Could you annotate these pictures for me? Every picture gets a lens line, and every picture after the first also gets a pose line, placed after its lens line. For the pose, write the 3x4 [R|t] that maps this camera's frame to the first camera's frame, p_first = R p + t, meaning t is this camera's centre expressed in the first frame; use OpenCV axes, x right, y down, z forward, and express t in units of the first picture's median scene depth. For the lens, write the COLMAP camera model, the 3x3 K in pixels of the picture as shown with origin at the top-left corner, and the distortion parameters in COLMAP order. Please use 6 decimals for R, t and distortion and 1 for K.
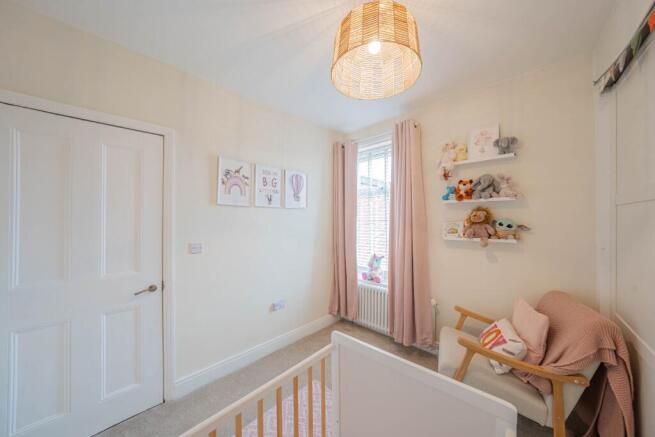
lens RADIAL K [[224.3, 0, 327.0], [0, 224.3, 220.6], [0, 0, 1]] dist [-0.015256, 0.002314]
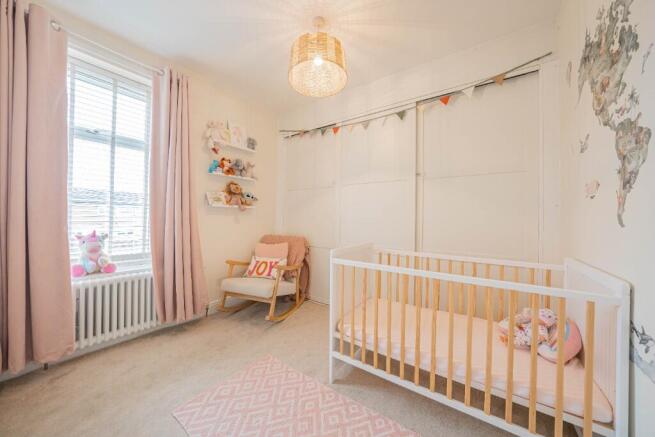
lens RADIAL K [[224.3, 0, 326.6], [0, 224.3, 215.0], [0, 0, 1]] dist [-0.015256, 0.002314]
pose [[-0.105272, 0.000605, 0.994443, -0.692466], [-0.014441, 0.999893, -0.002137, 0.130359], [-0.994339, -0.014586, -0.105252, 0.591188]]
